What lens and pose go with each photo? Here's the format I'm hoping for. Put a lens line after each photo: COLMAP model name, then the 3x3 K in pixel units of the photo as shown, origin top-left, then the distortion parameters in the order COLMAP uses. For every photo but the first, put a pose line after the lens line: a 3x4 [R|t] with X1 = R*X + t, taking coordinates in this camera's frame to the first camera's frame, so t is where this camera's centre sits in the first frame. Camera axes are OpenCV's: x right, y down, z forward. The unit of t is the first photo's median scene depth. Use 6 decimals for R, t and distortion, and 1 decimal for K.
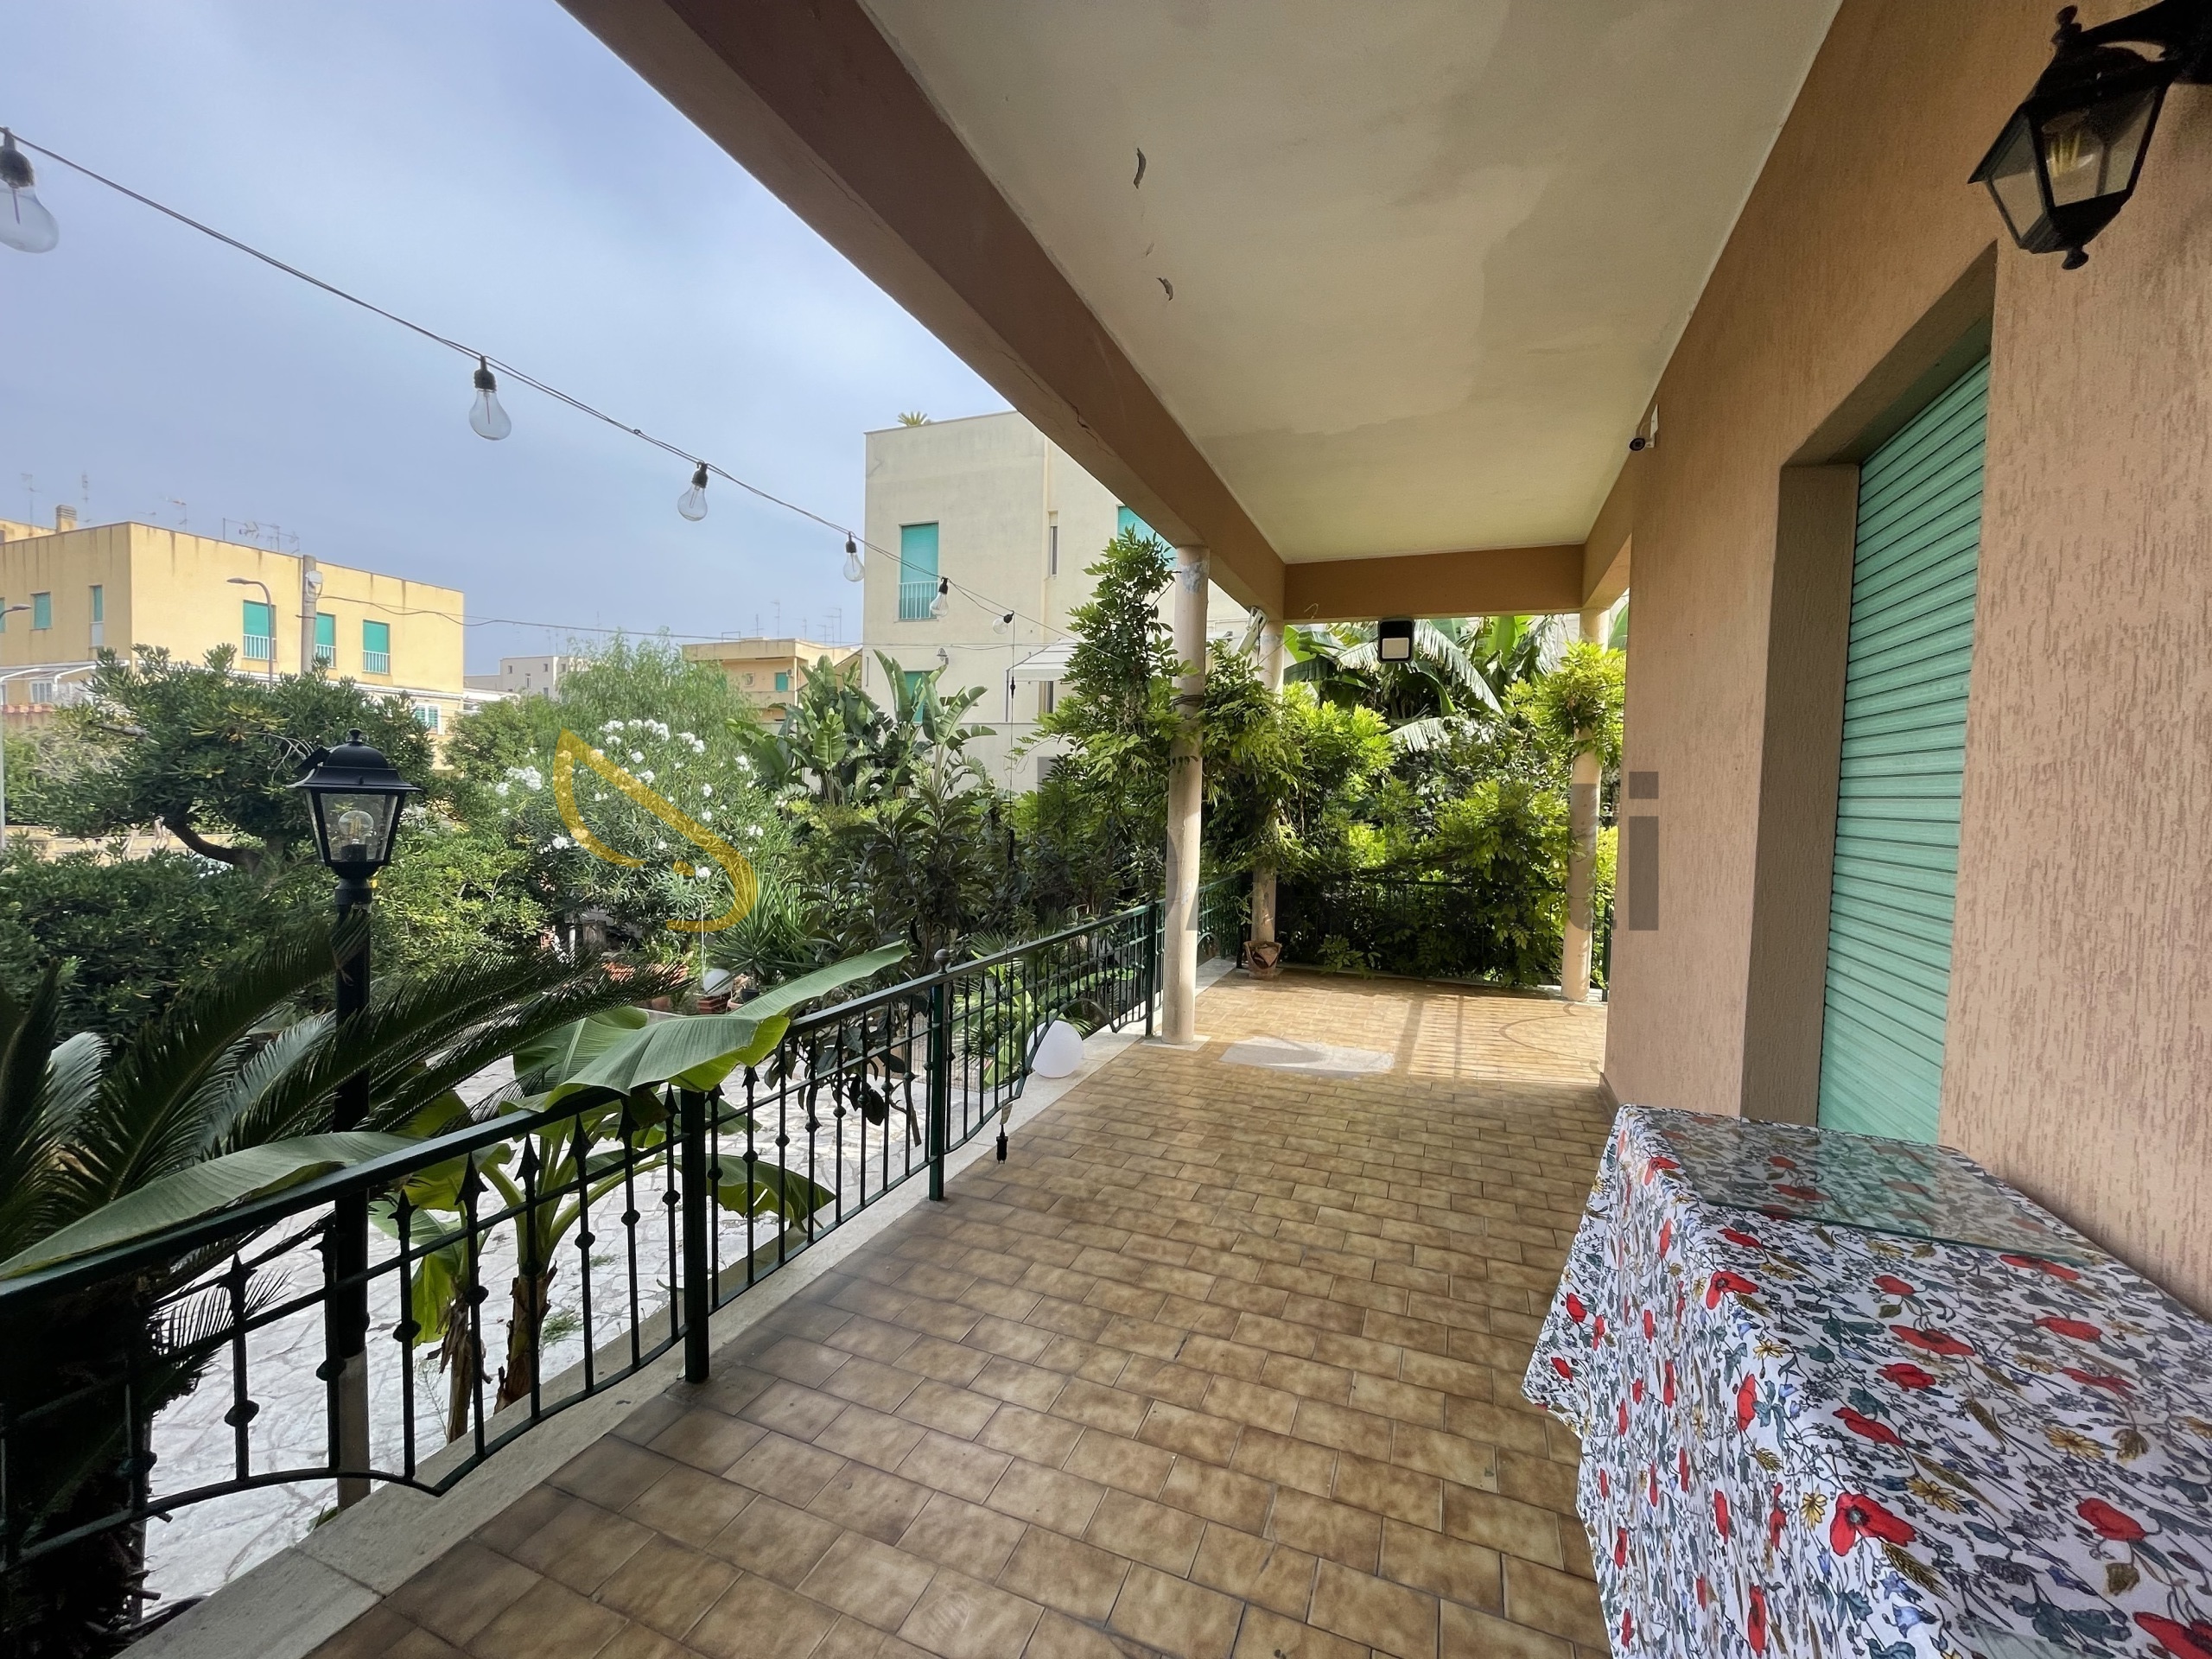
lens RADIAL K [[892.2, 0, 1102.0], [0, 892.2, 832.1], [0, 0, 1]] dist [0.004467, -0.002494]
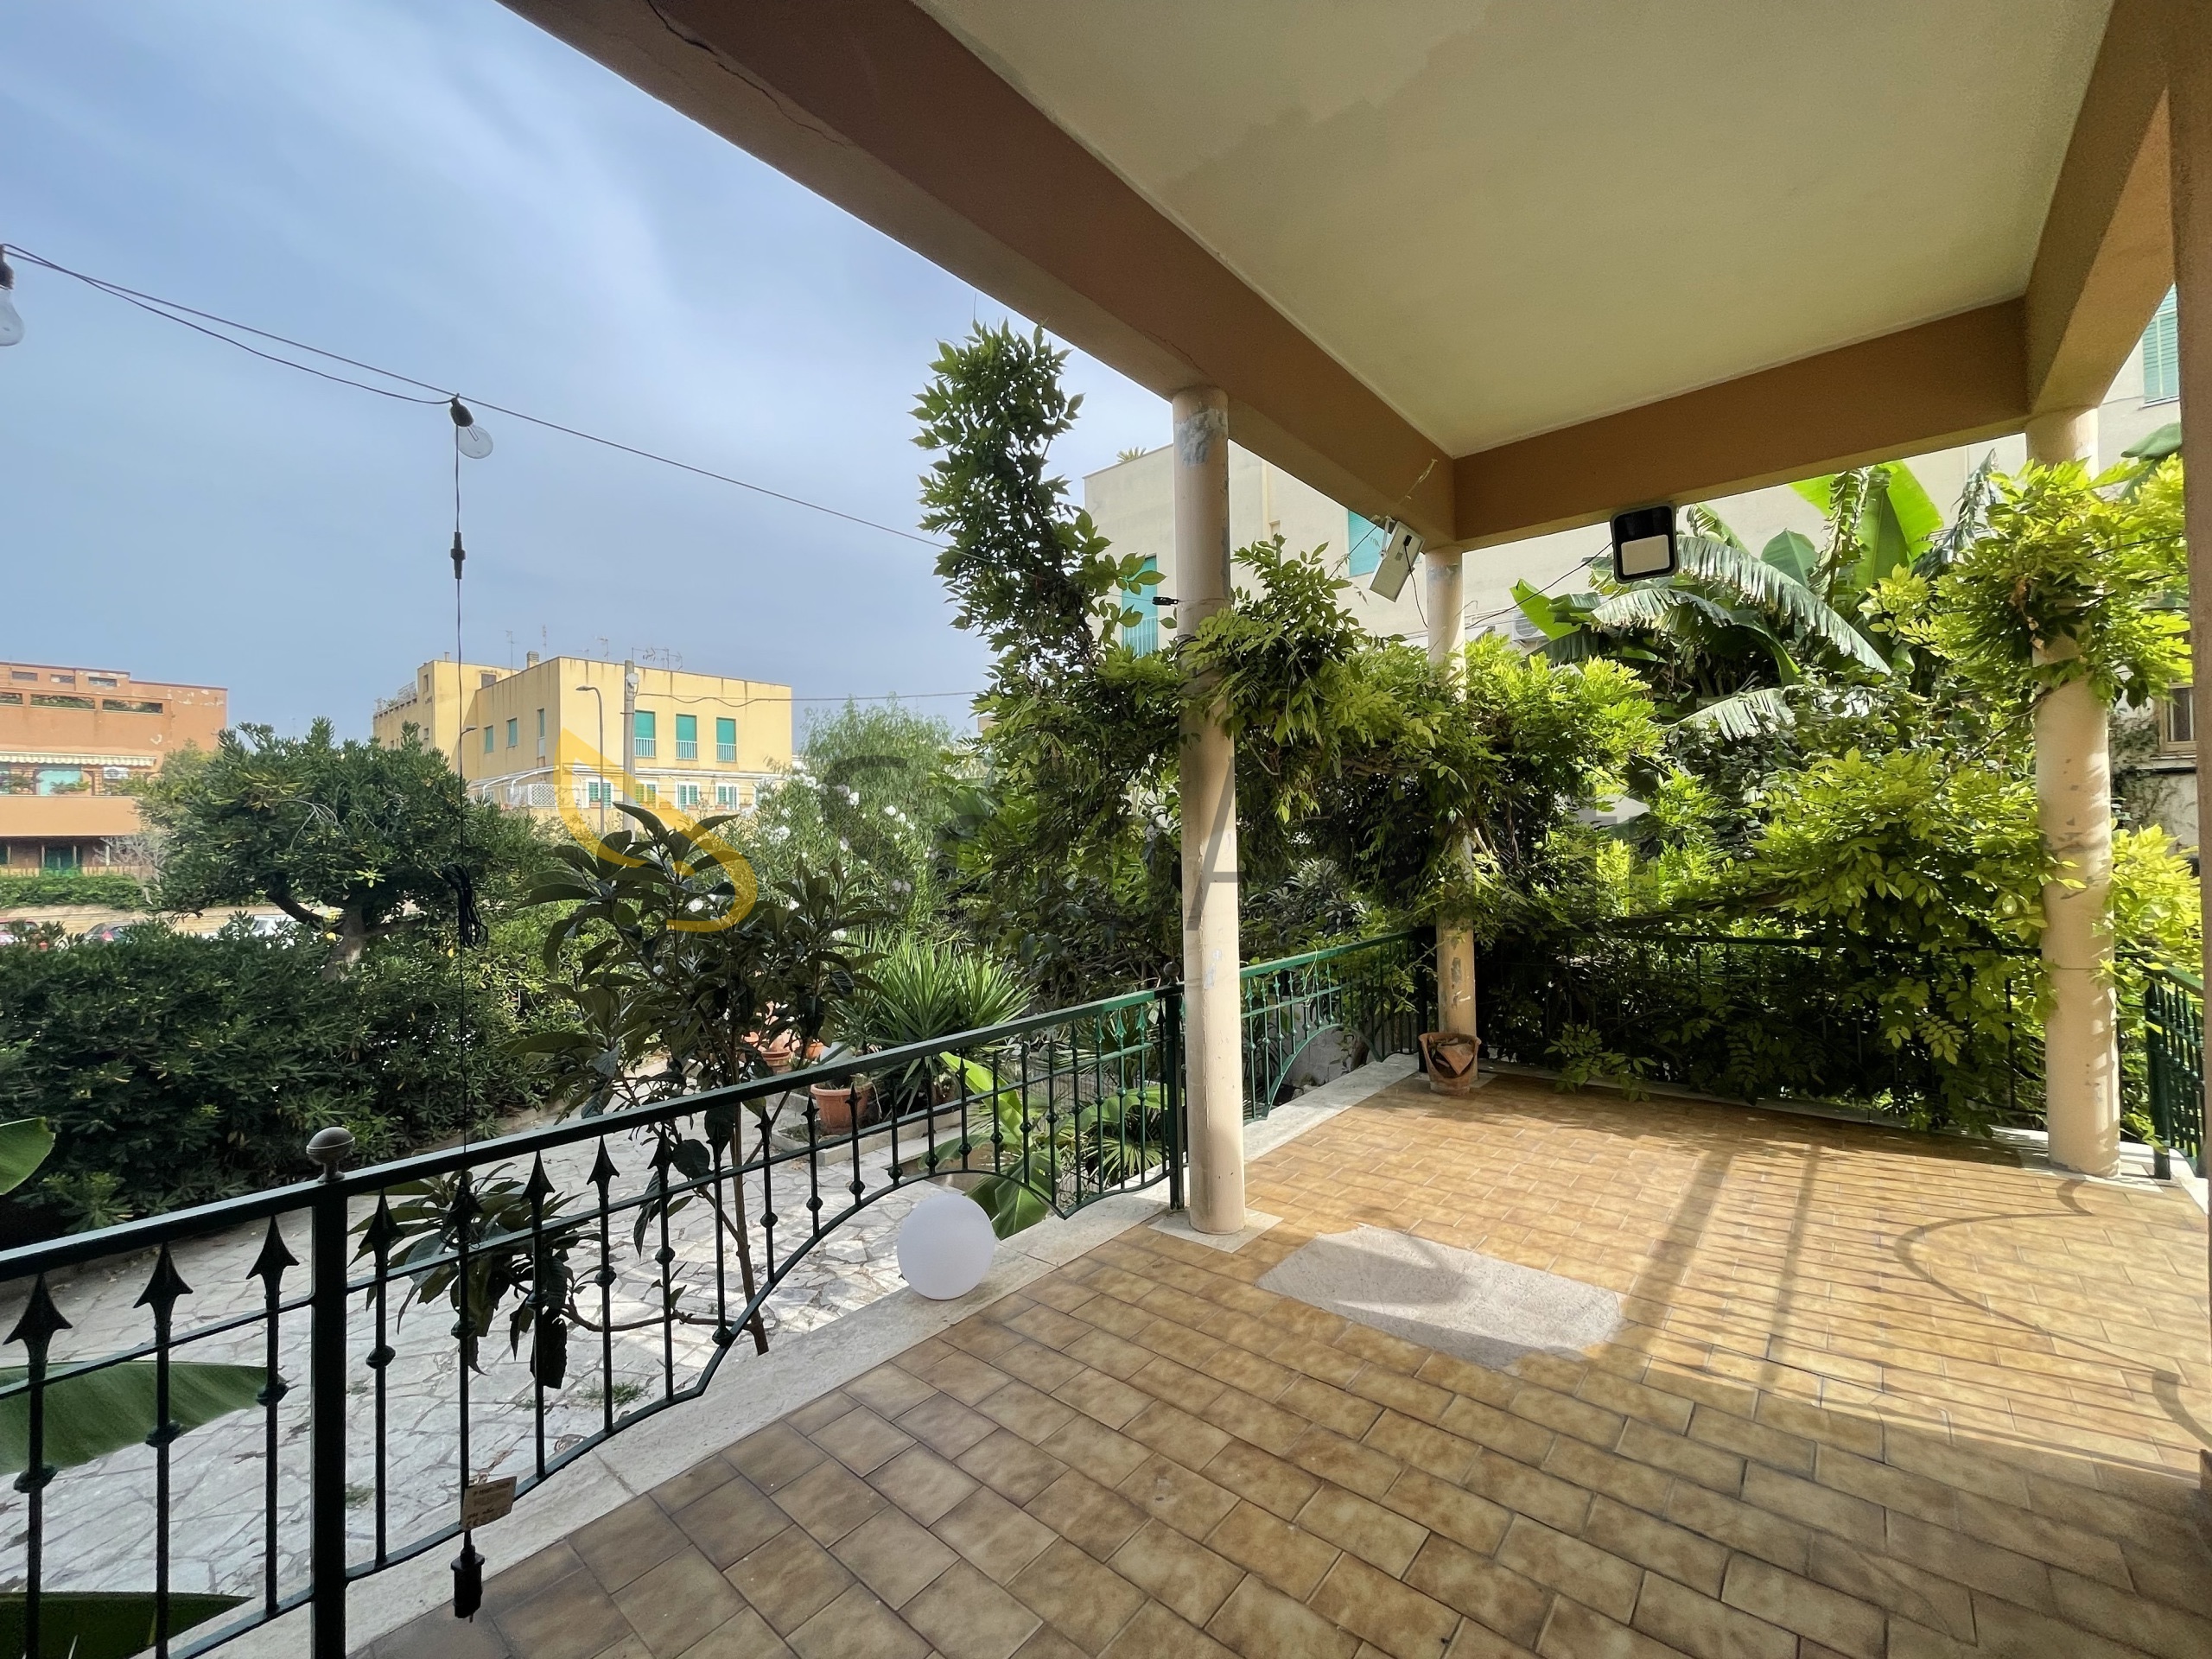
lens RADIAL K [[896.1, 0, 1105.9], [0, 896.1, 831.2], [0, 0, 1]] dist [-0.015175, 0.009473]
pose [[0.946334, -0.049838, -0.319325, 0.168736], [0.031560, 0.997567, -0.062164, 0.009237], [0.321646, 0.048750, 0.945604, 0.321681]]
